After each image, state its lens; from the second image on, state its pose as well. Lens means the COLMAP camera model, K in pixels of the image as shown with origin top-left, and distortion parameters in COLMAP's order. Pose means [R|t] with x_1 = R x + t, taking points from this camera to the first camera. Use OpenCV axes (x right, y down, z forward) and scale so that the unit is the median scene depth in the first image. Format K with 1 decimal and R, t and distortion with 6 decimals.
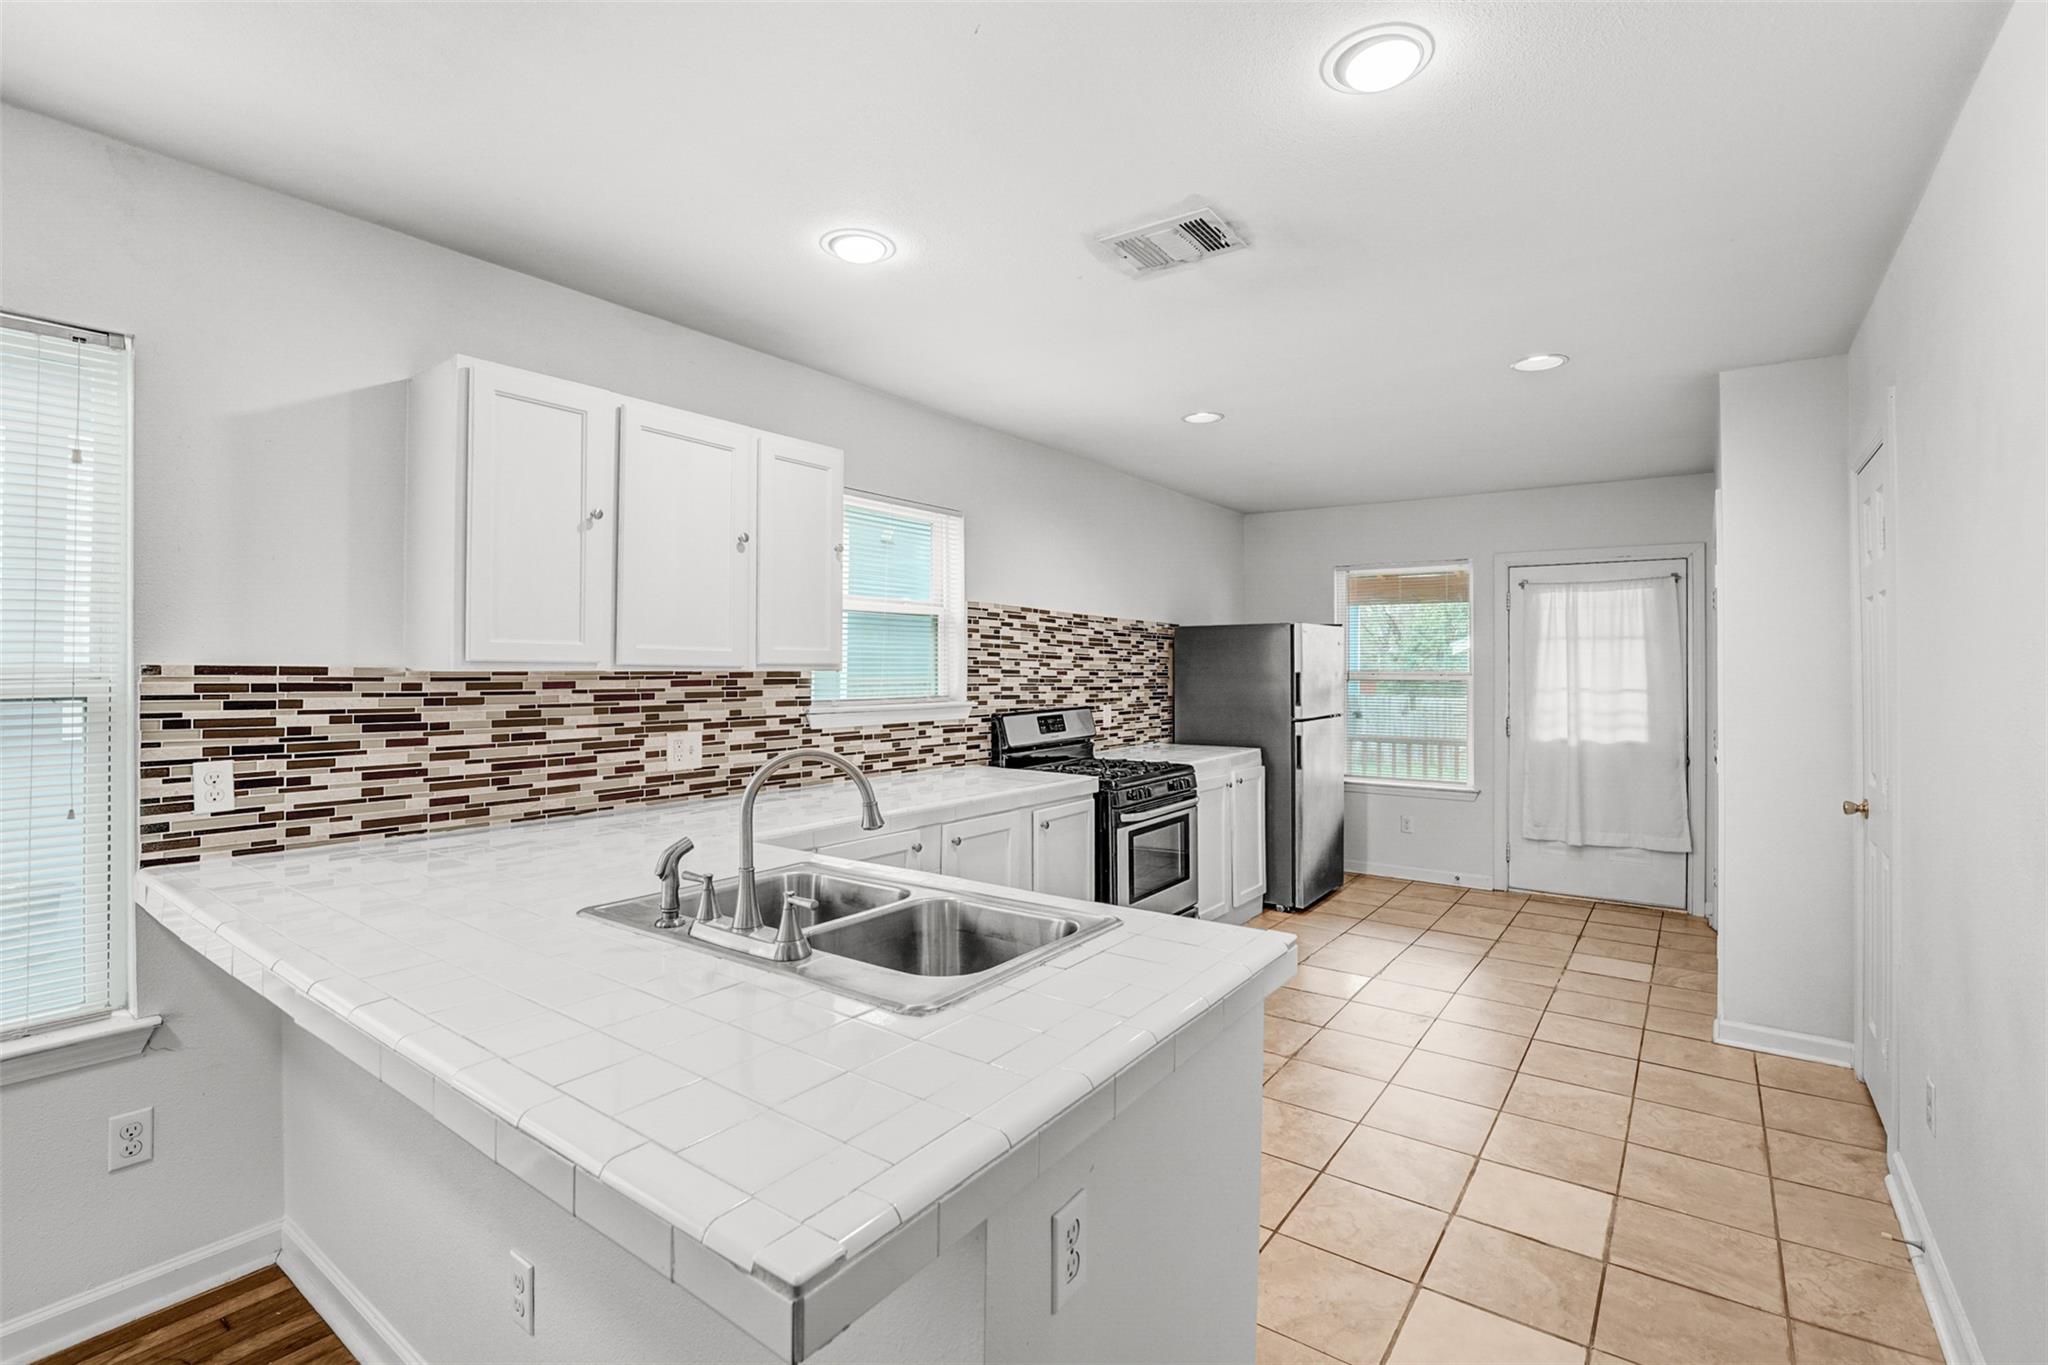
lens RADIAL K [[932.0, 0, 987.2], [0, 932.0, 649.0], [0, 0, 1]] dist [-0.016078, -0.000194]
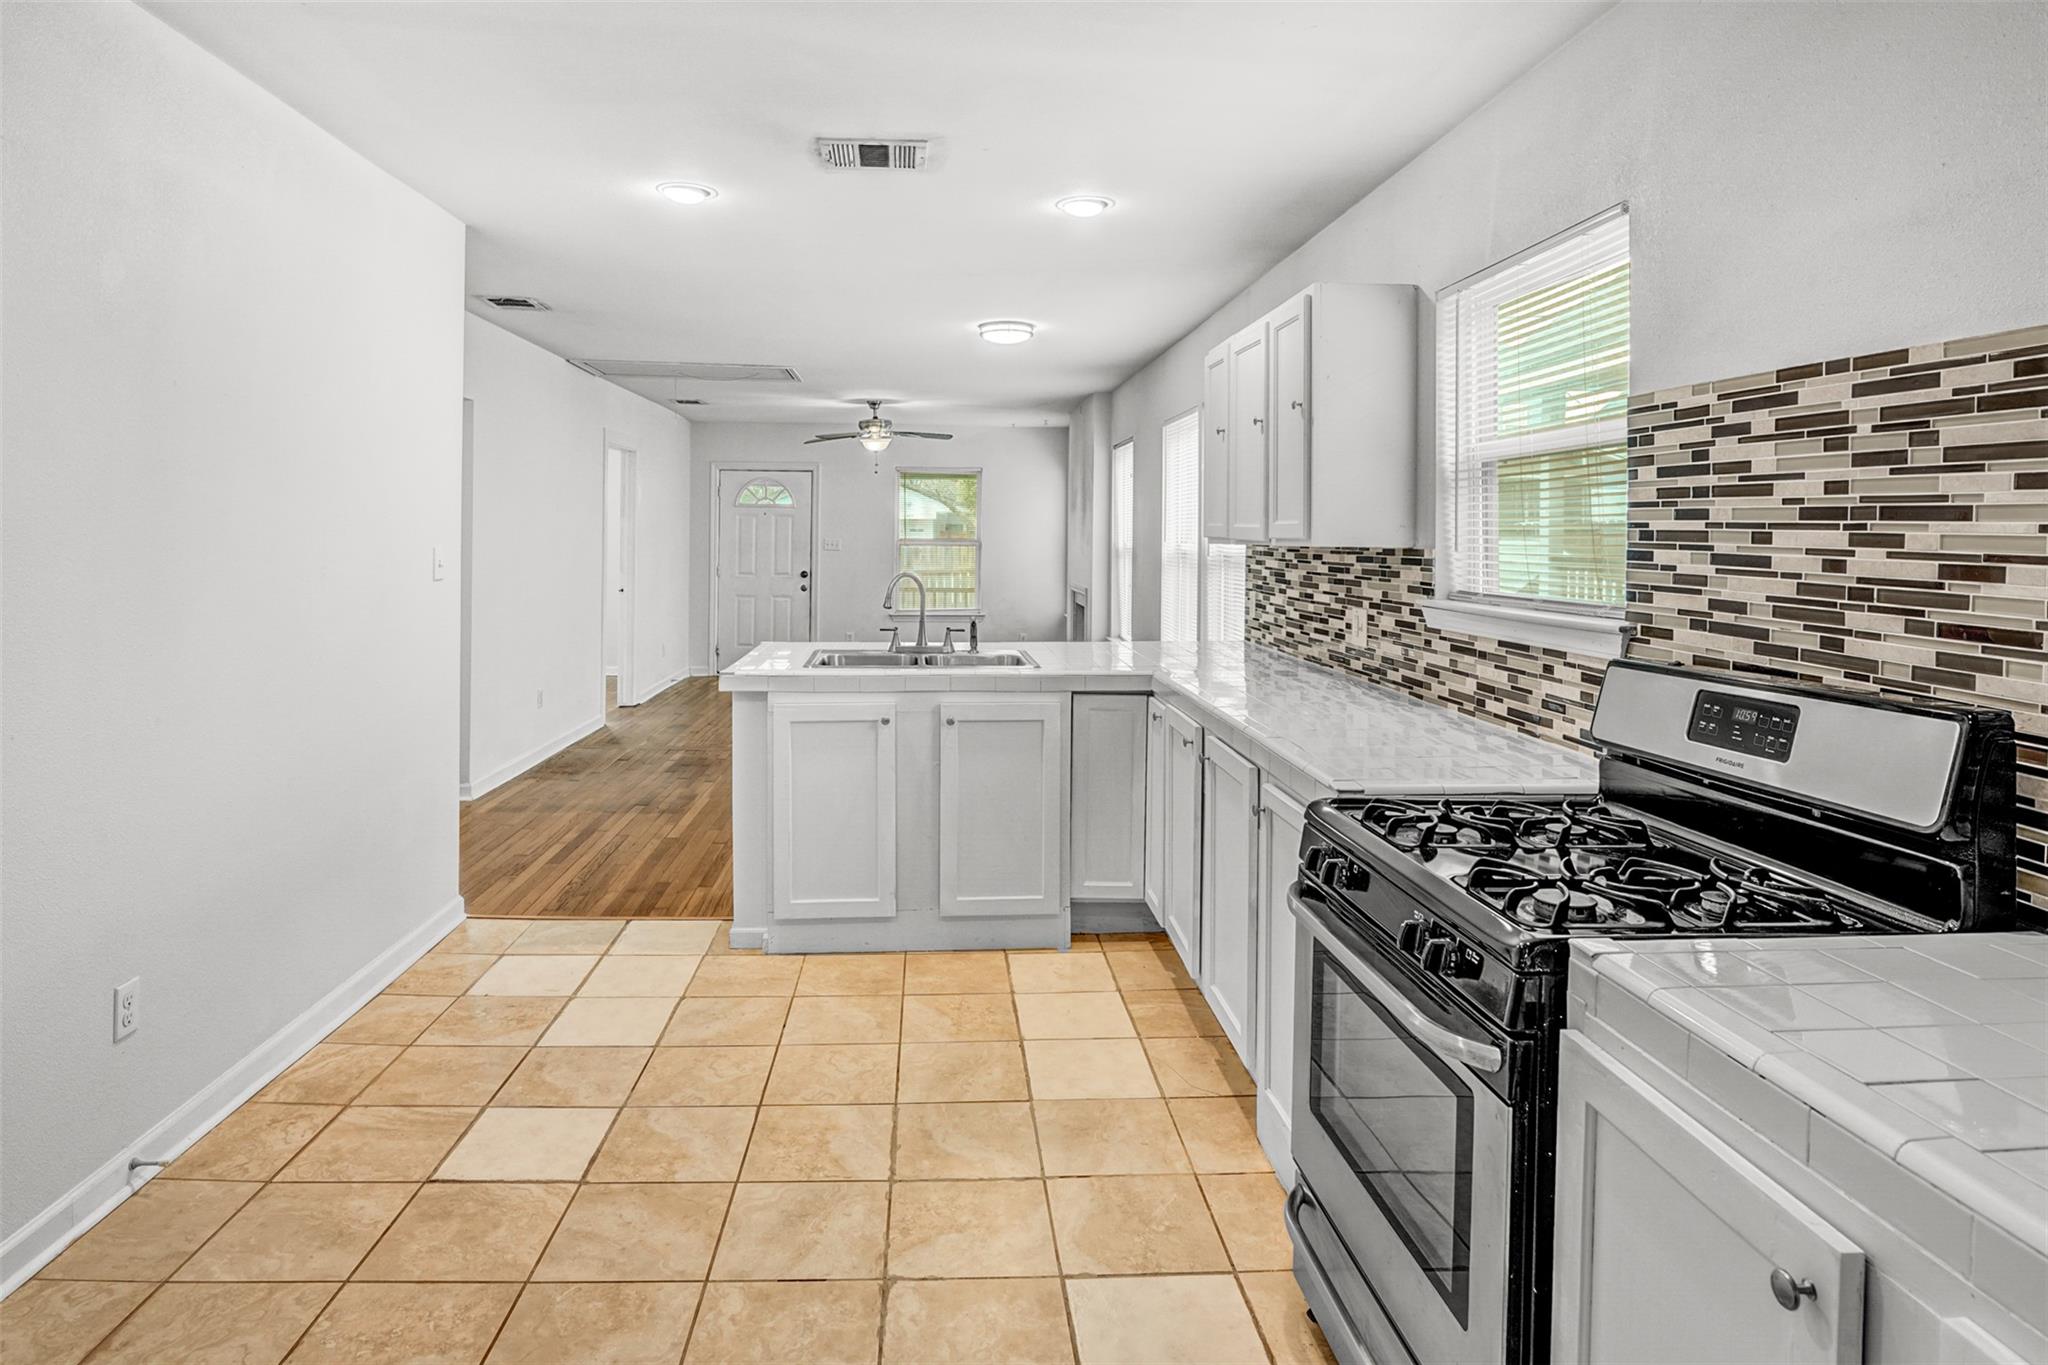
lens RADIAL K [[1187.1, 0, 953.9], [0, 1187.1, 533.3], [0, 0, 1]] dist [-0.021536, -0.000476]
pose [[-0.779566, -0.012415, -0.626197, 0.570466], [-0.000480, 0.999815, -0.019225, 0.024031], [0.626319, -0.014686, -0.779428, 1.220515]]
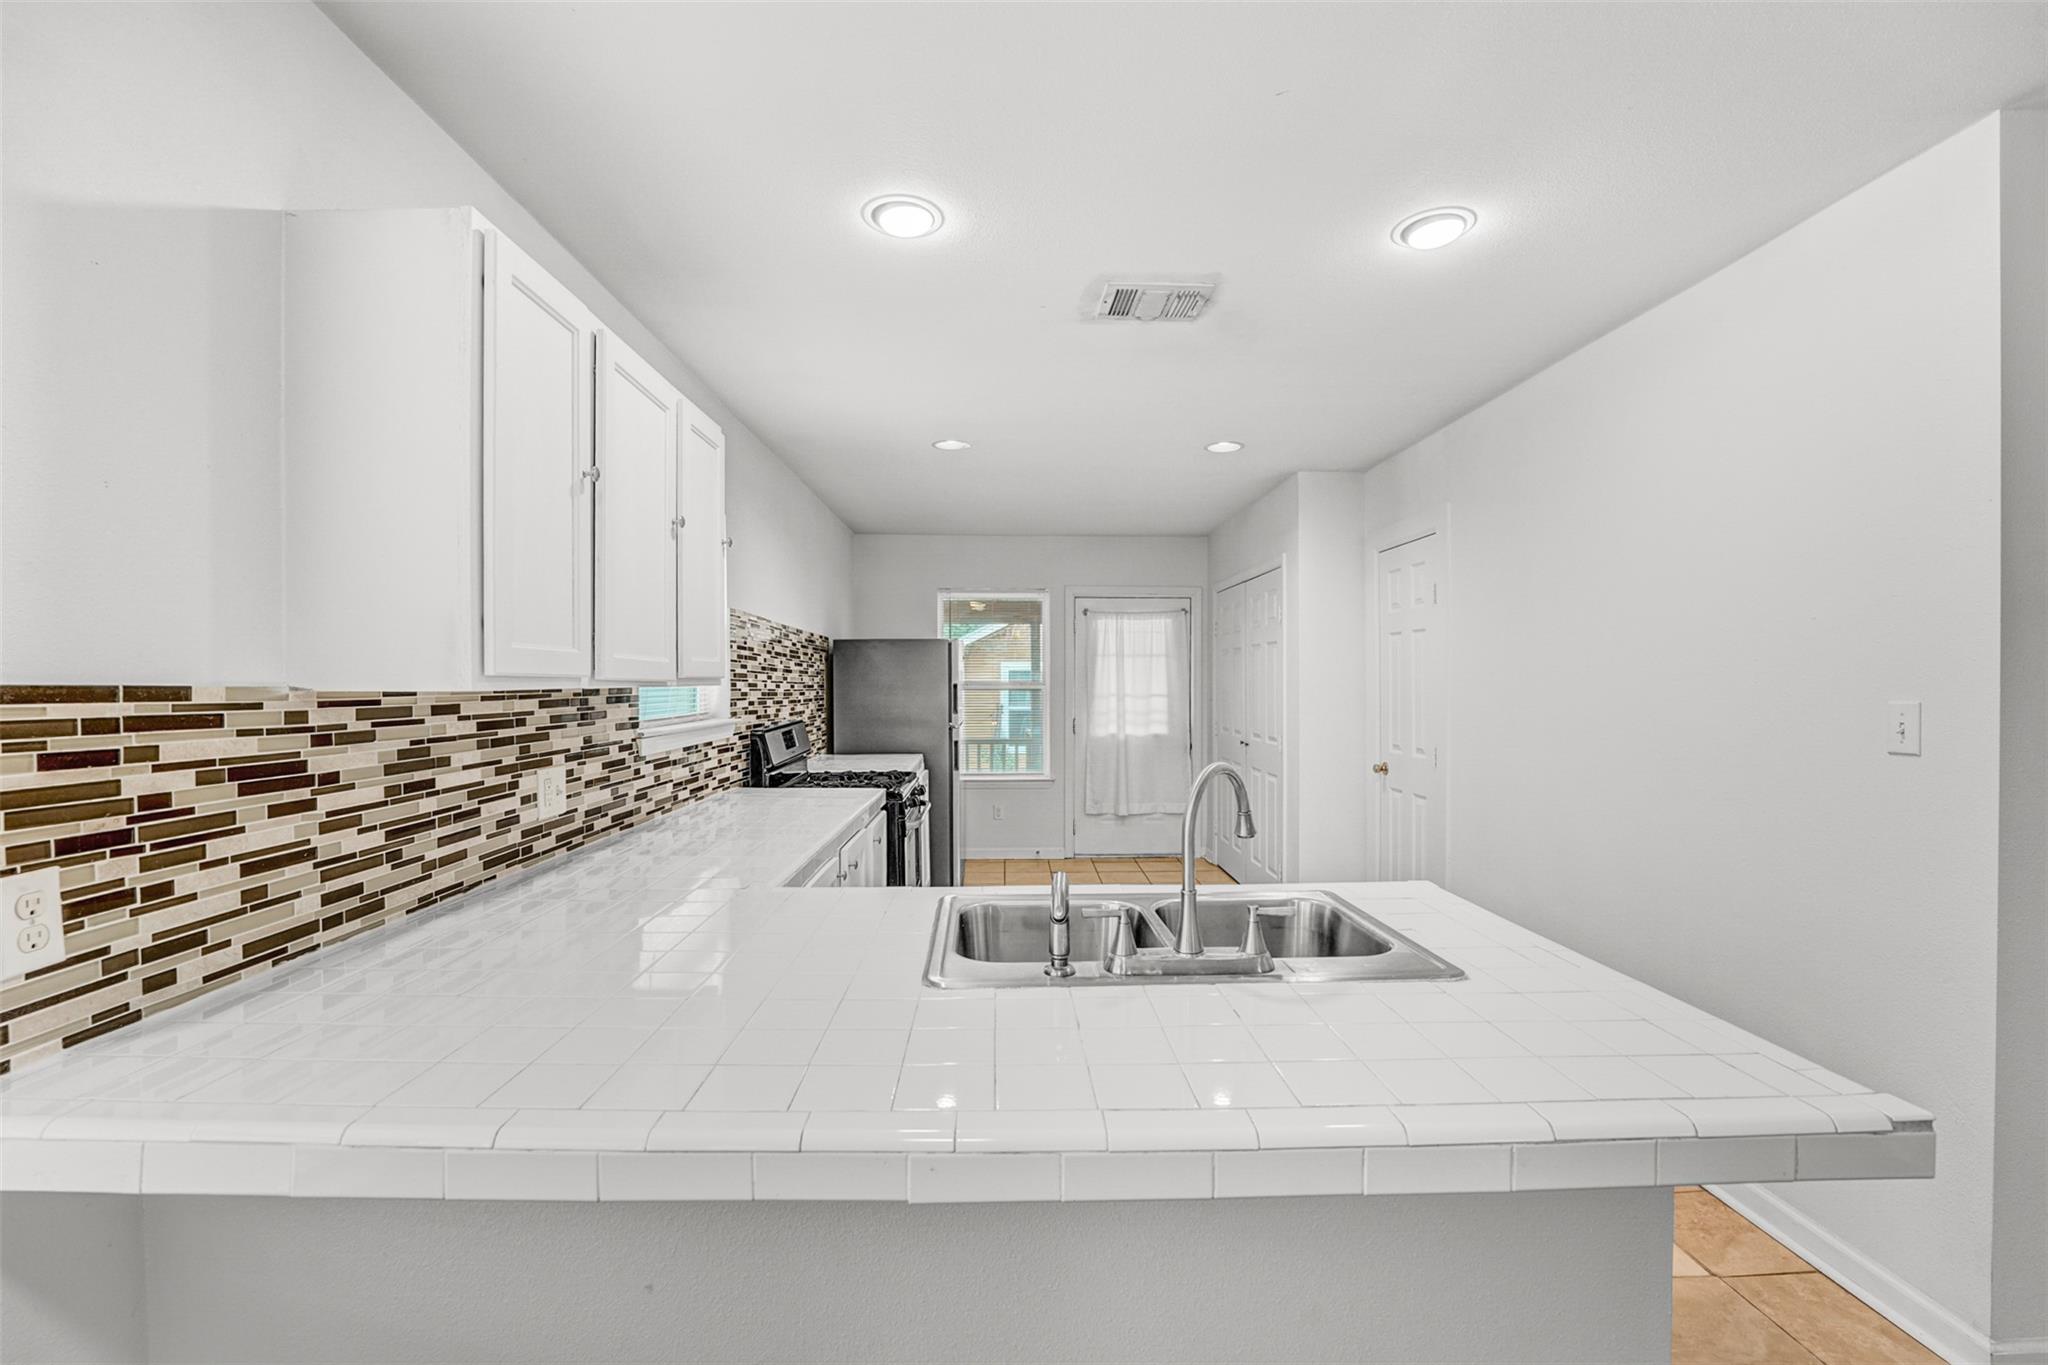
lens RADIAL K [[907.7, 0, 1024.0], [0, 907.7, 682.5], [0, 0, 1]] dist [-0.013094, 0.000087]
pose [[0.780065, -0.006980, 0.625659, -0.346707], [-0.007647, 0.999757, 0.020688, 0.000954], [-0.625651, -0.020922, 0.779822, 0.129828]]
